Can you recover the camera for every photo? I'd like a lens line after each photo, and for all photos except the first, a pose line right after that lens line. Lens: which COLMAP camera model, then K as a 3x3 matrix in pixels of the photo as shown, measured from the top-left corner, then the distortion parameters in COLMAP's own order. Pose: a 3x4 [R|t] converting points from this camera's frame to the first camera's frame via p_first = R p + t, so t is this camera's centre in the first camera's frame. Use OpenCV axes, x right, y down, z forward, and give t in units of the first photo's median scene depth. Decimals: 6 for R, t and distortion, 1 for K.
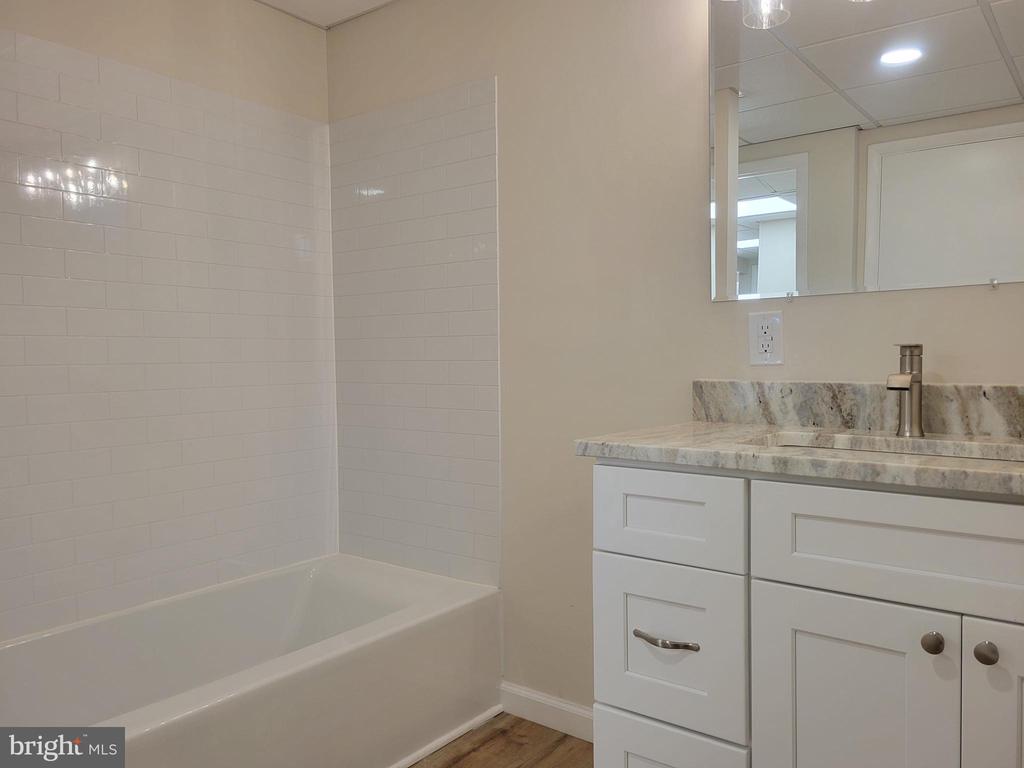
lens RADIAL K [[776.8, 0, 516.0], [0, 776.8, 372.9], [0, 0, 1]] dist [0.048949, -0.026239]
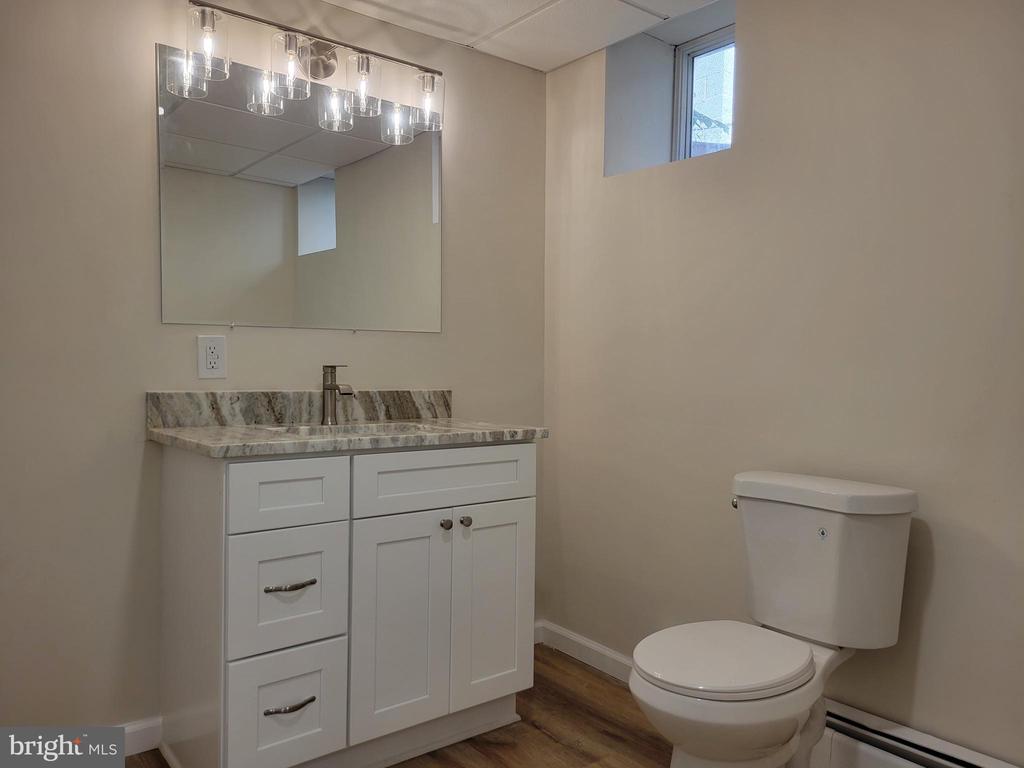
lens RADIAL K [[776.8, 0, 514.7], [0, 776.8, 382.9], [0, 0, 1]] dist [0.048949, -0.026239]
pose [[0.232029, -0.010181, 0.972656, -0.840570], [0.004572, 0.999946, 0.009376, -0.013522], [-0.972698, 0.002271, 0.232063, 0.260773]]
